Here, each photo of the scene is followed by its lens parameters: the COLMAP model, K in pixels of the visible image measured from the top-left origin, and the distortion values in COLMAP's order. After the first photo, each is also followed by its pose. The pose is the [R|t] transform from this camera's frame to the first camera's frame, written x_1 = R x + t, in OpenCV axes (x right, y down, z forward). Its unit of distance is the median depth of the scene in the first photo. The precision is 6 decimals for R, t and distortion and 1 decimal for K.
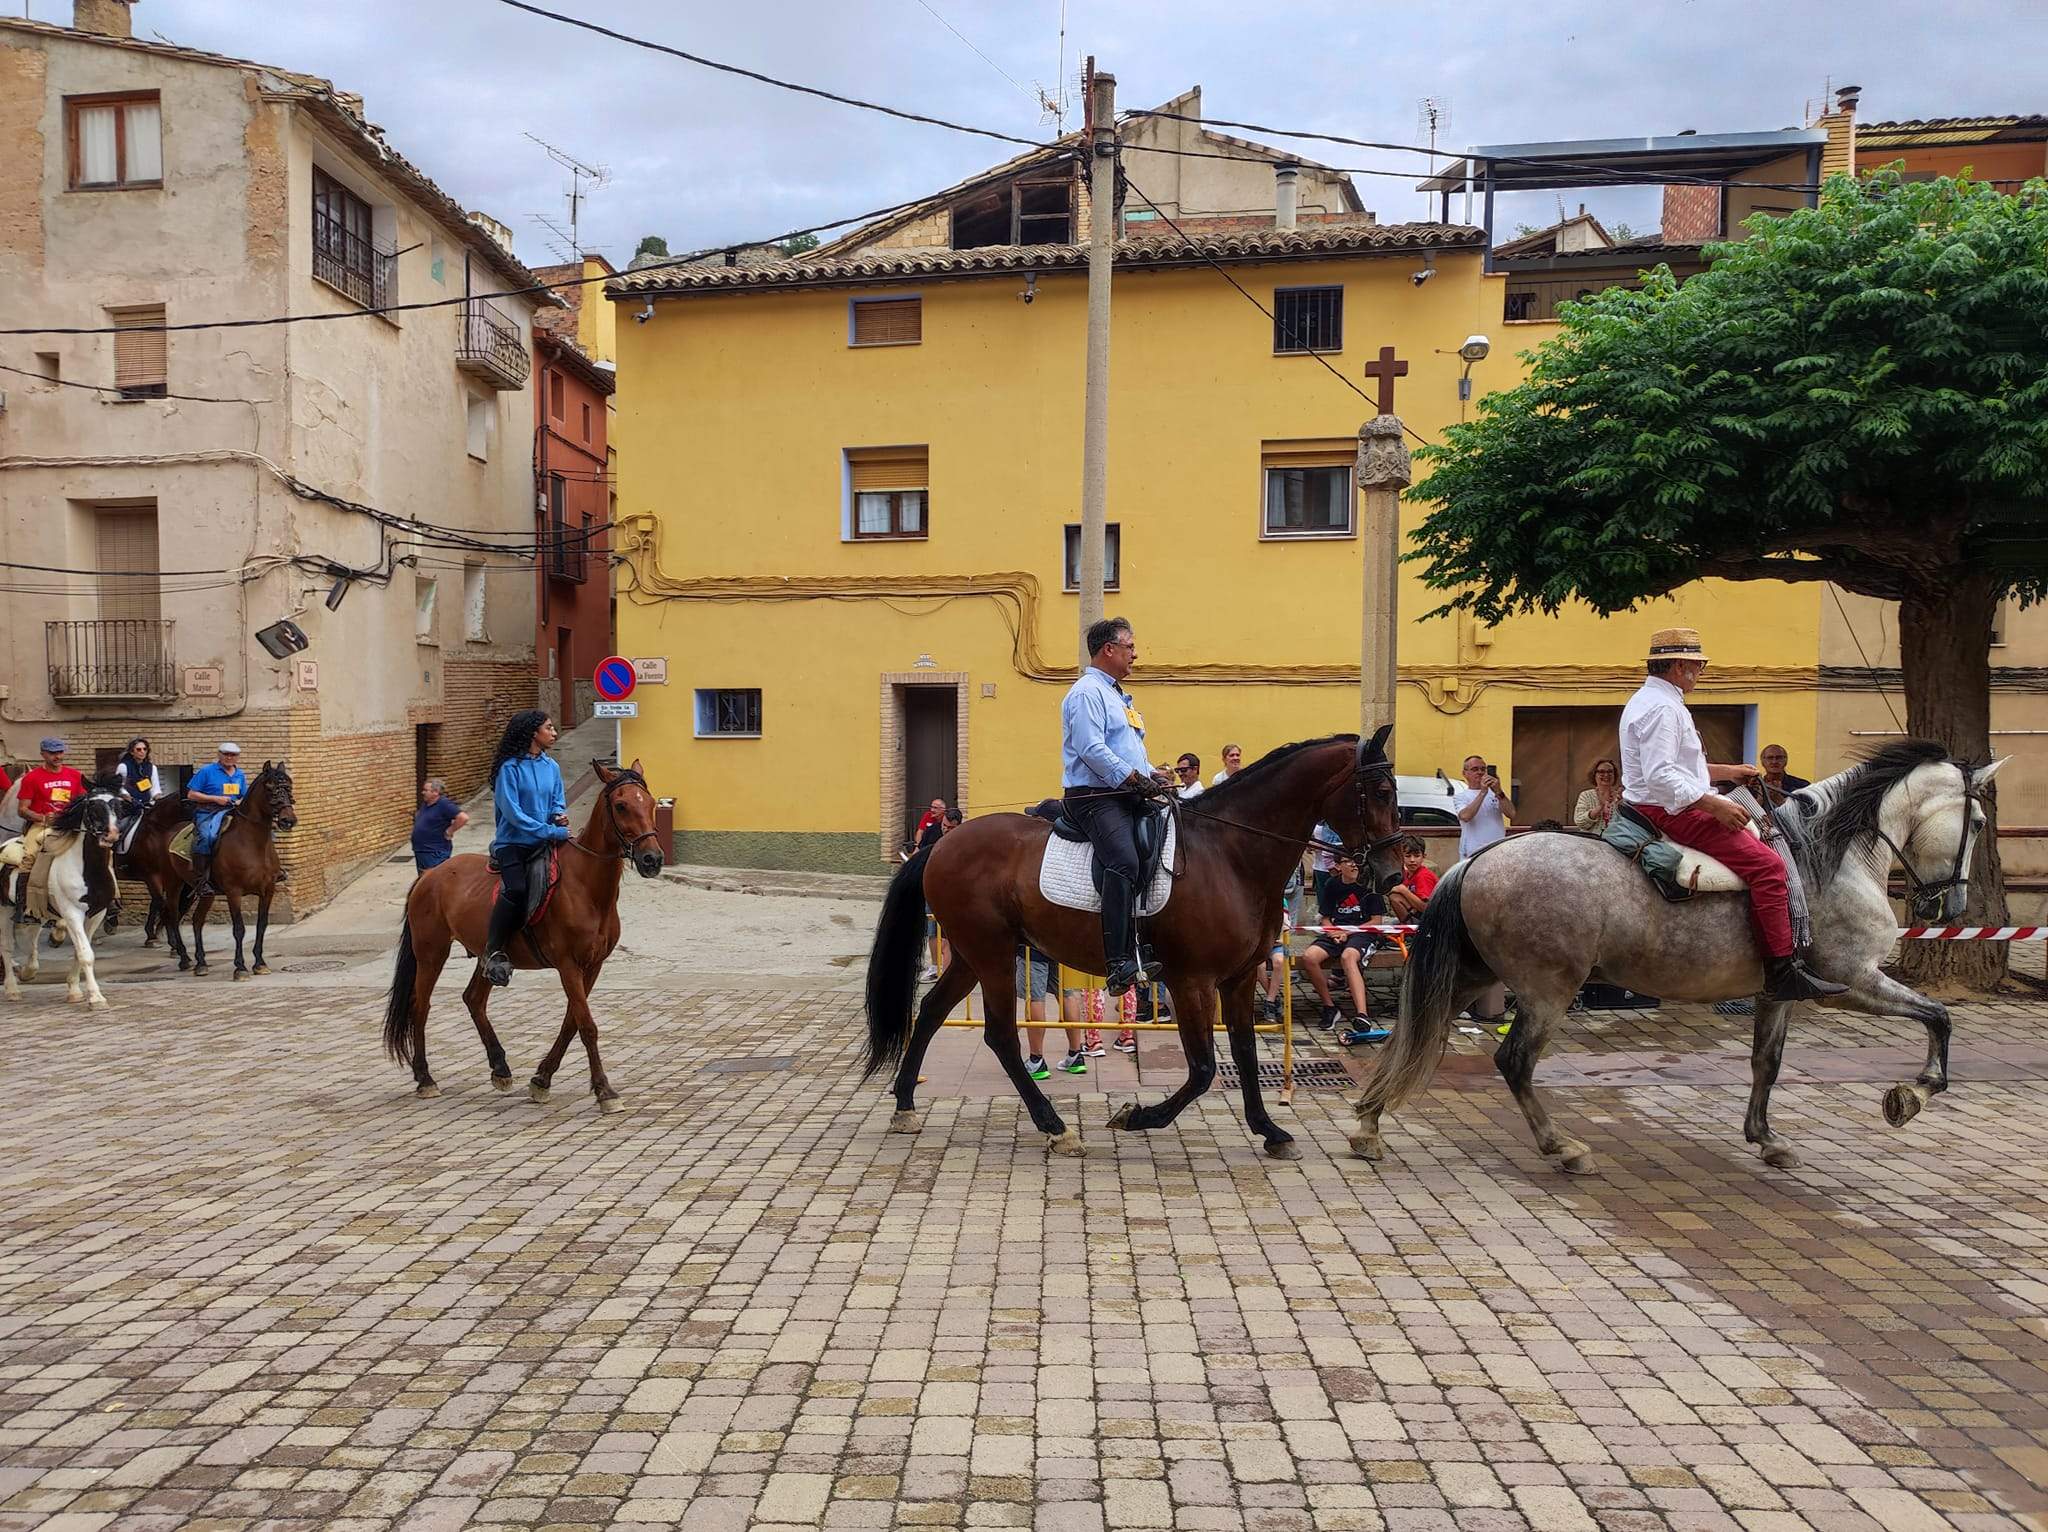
lens RADIAL K [[1511.2, 0, 1034.1], [0, 1511.2, 739.5], [0, 0, 1]] dist [0.029694, -0.009663]
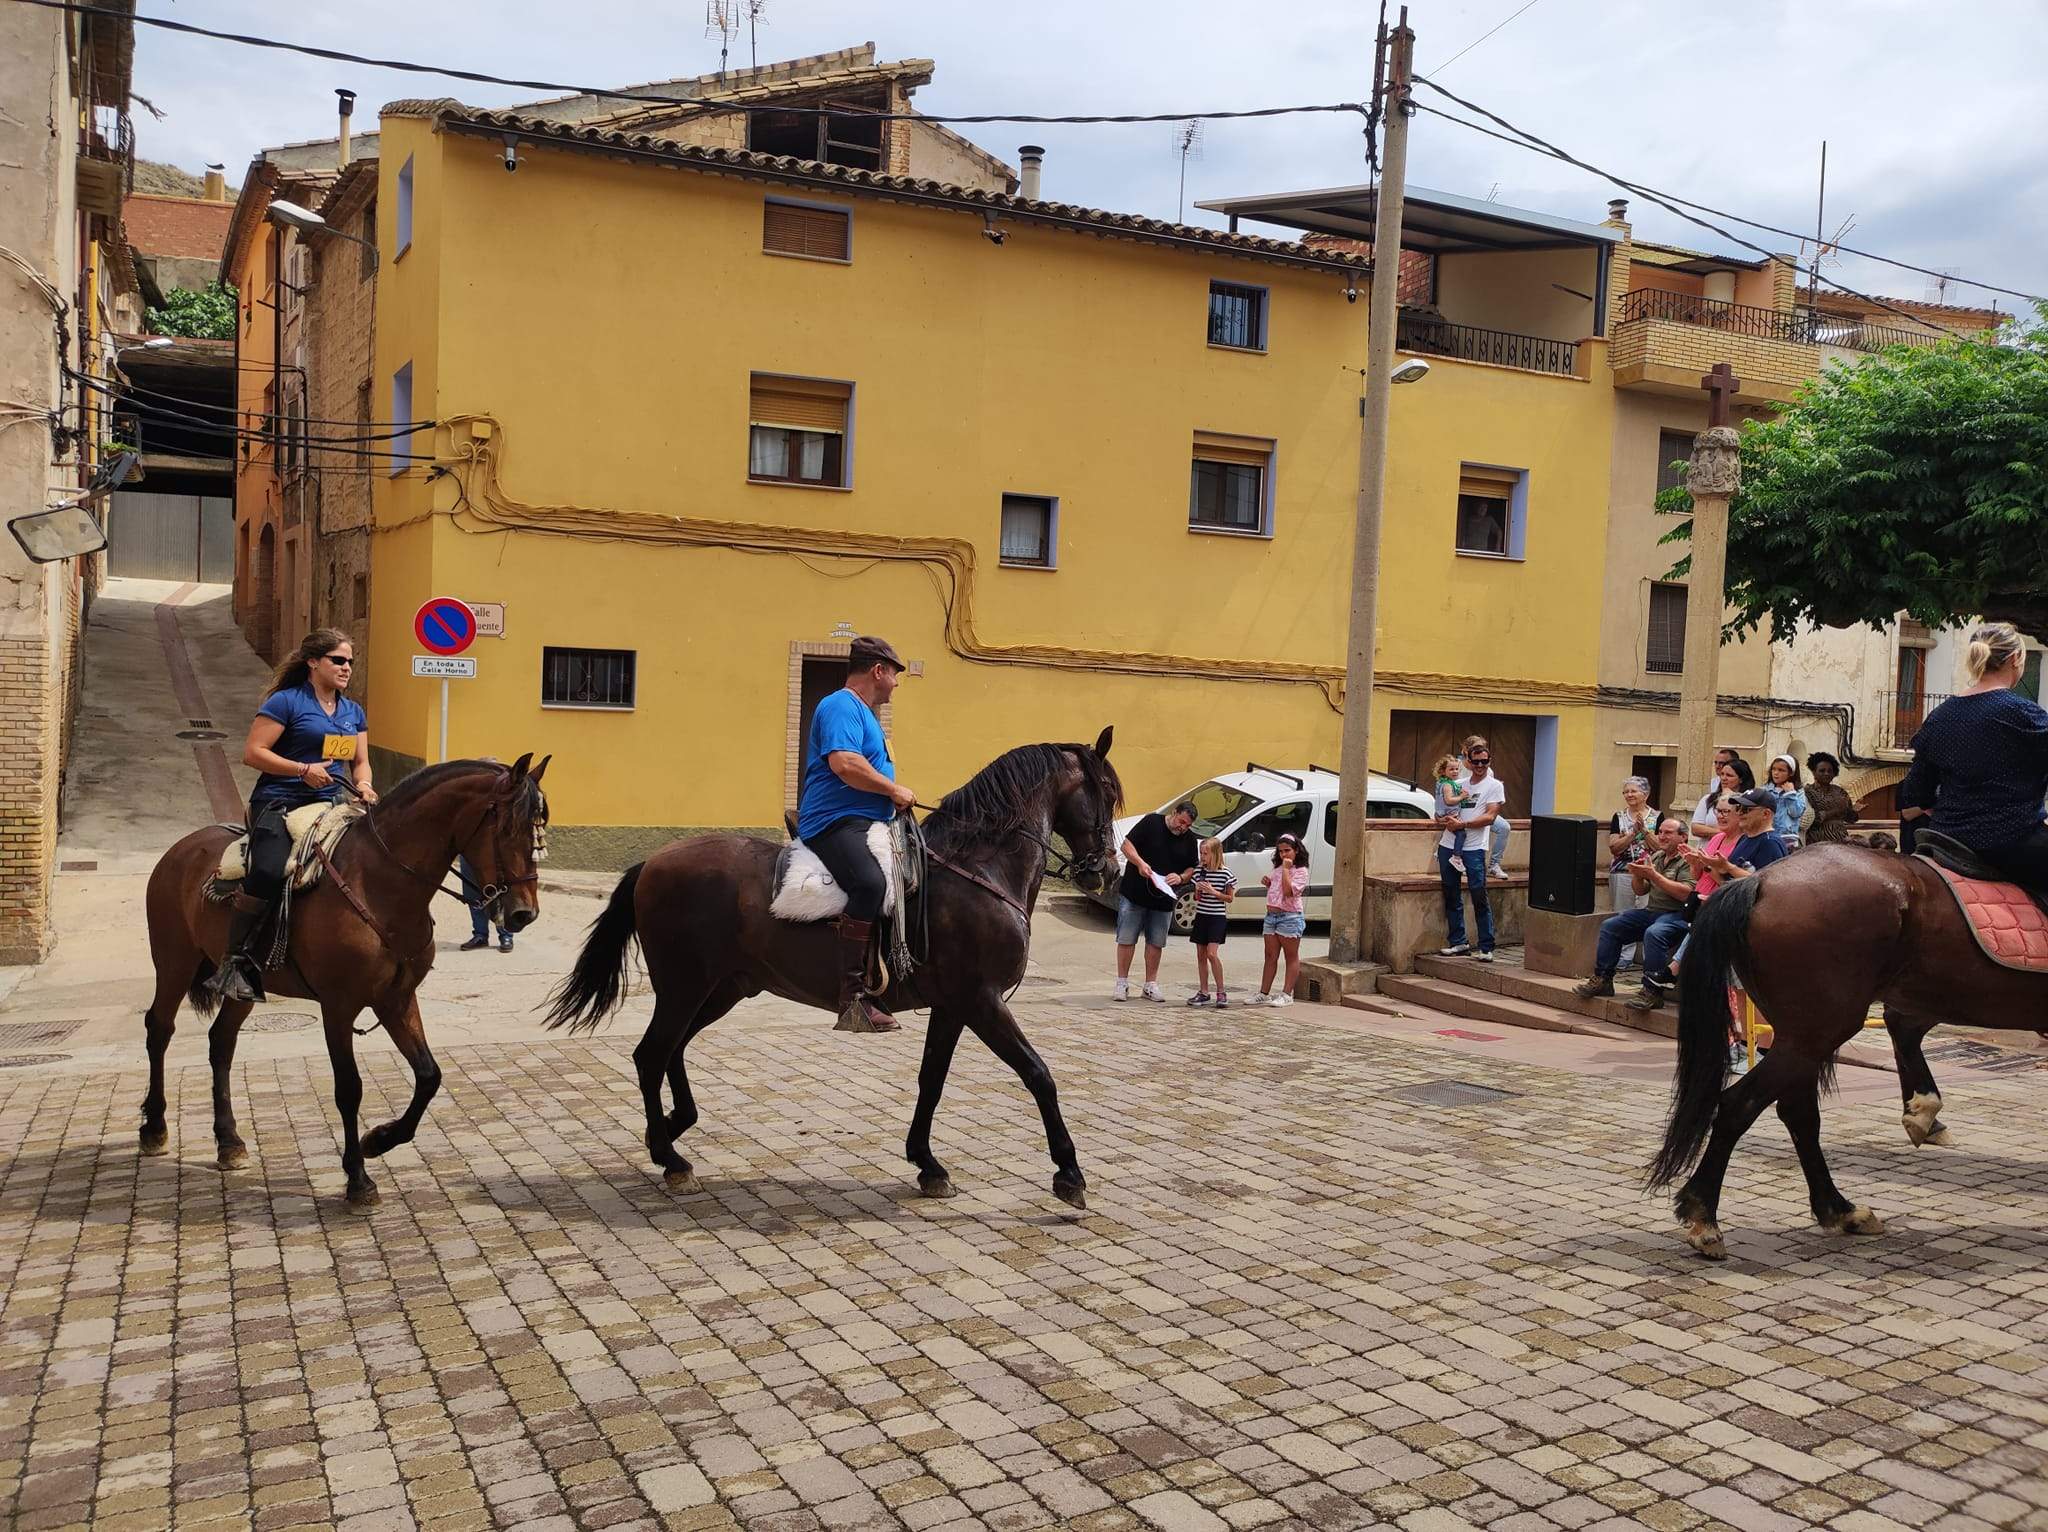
lens RADIAL K [[1501.3, 0, 1024.0], [0, 1501.3, 766.0], [0, 0, 1]] dist [0.039997, -0.027042]
pose [[0.864808, 0.021853, 0.501627, -0.693567], [-0.031009, 0.999470, 0.009919, 0.024650], [-0.501145, -0.024133, 0.865027, 0.318944]]
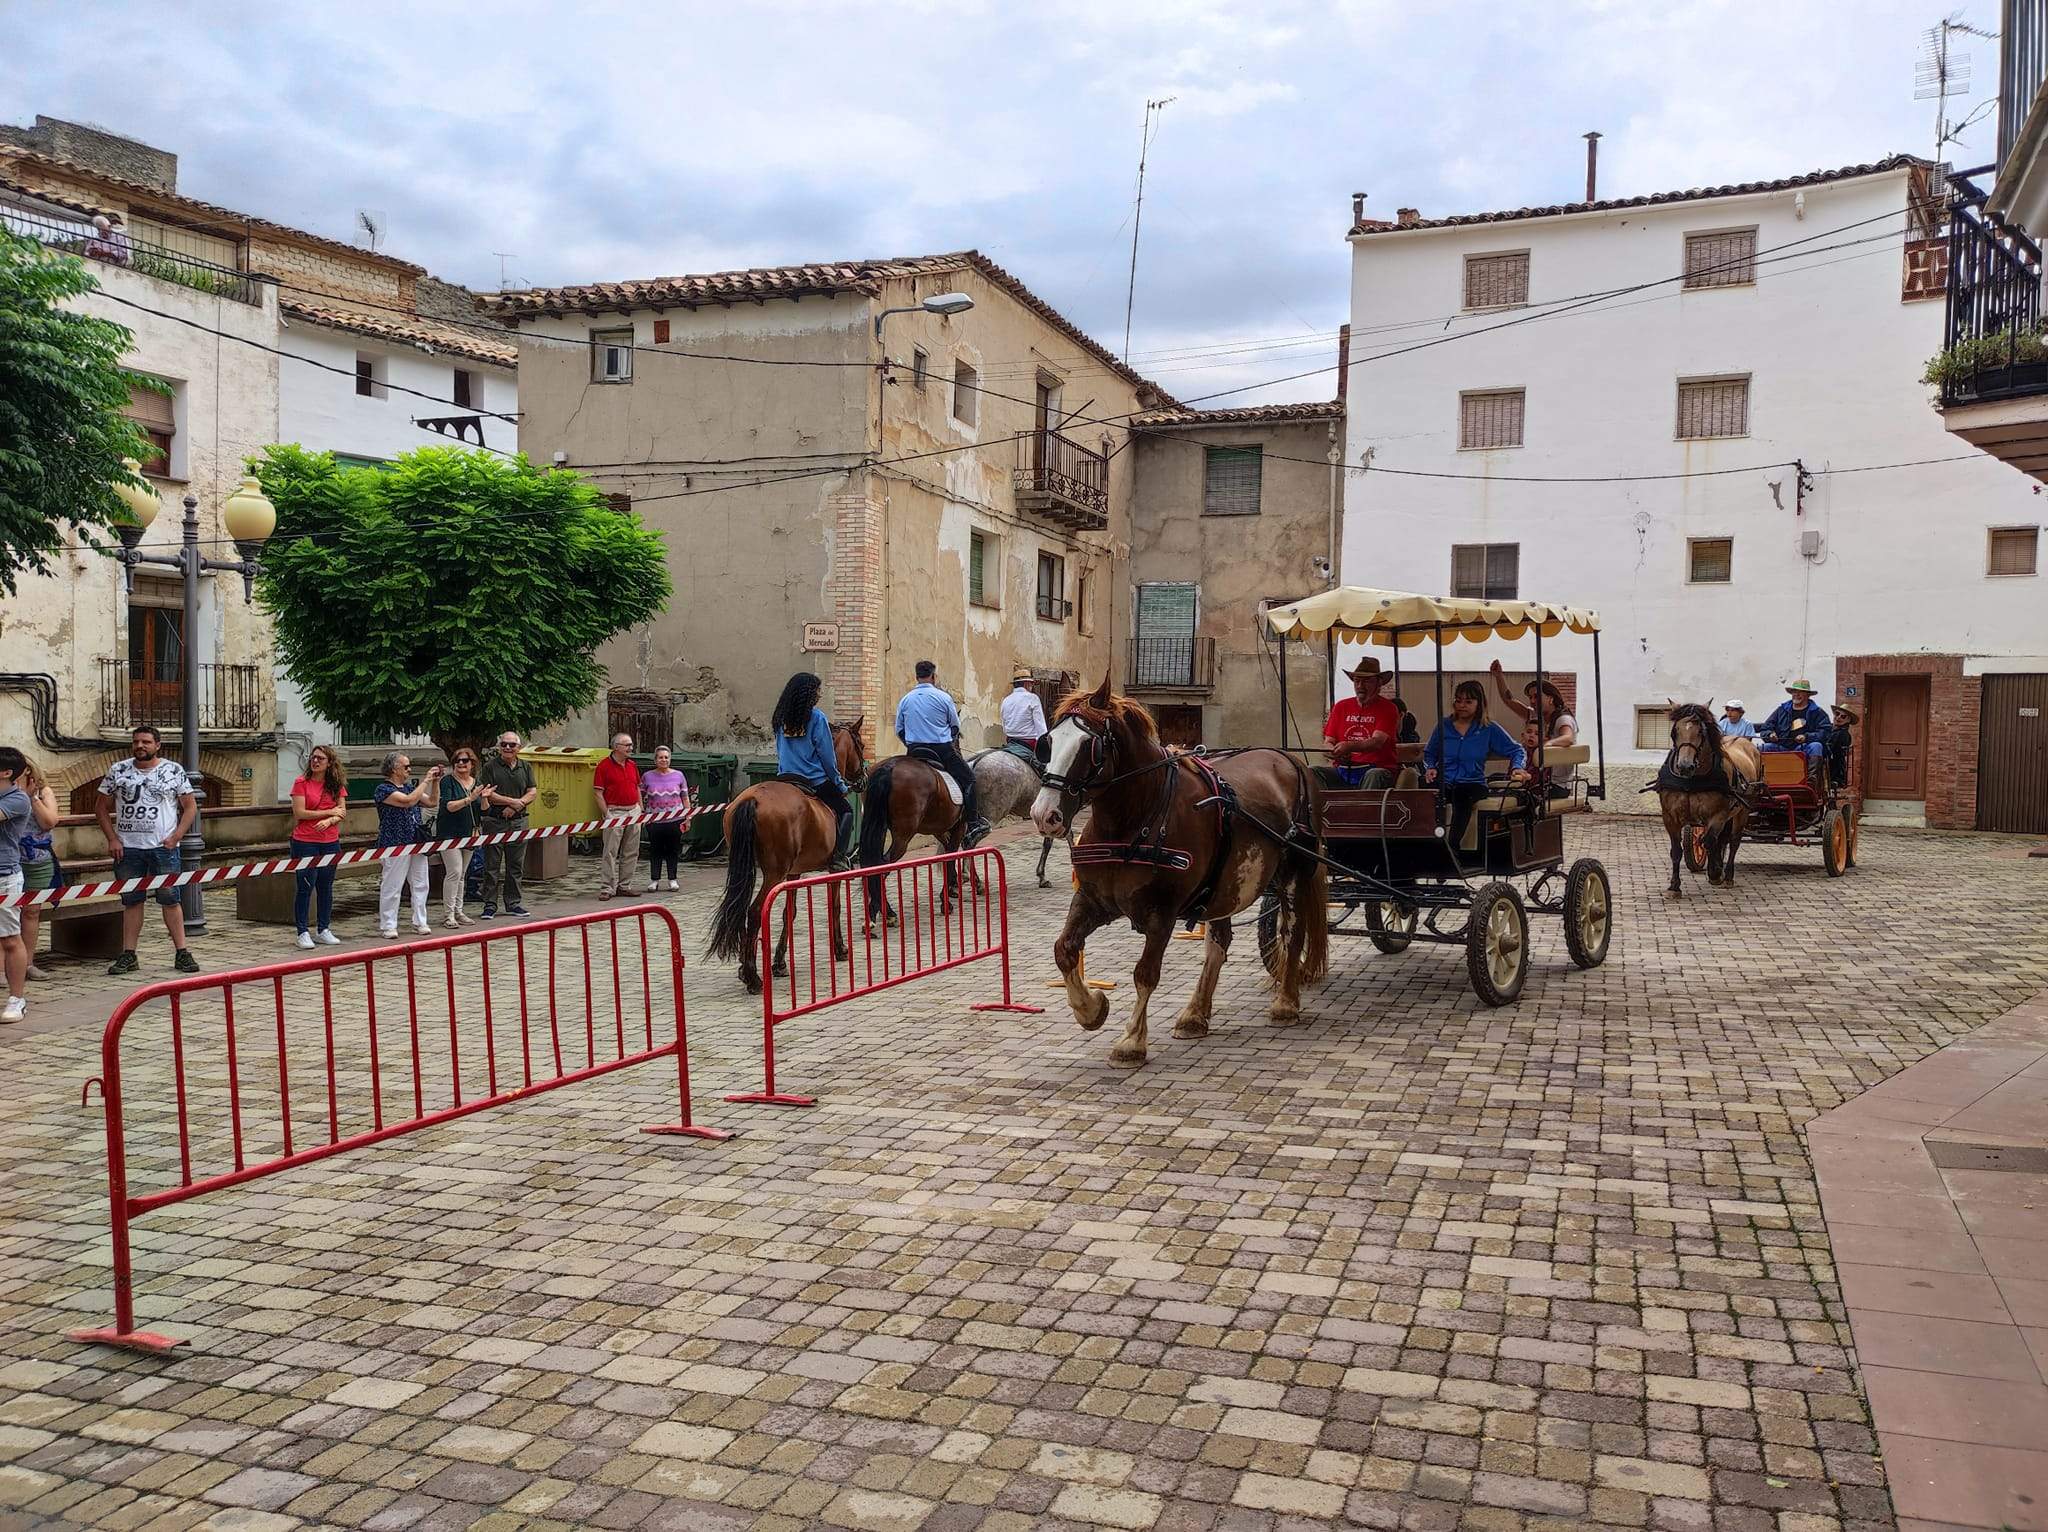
lens RADIAL K [[1501.3, 0, 1024.0], [0, 1501.3, 766.0], [0, 0, 1]] dist [0.039997, -0.027042]
pose [[0.334681, -0.017788, 0.942164, 0.031335], [0.000930, 0.999828, 0.018546, -0.000399], [-0.942331, -0.005331, 0.334640, -0.039231]]
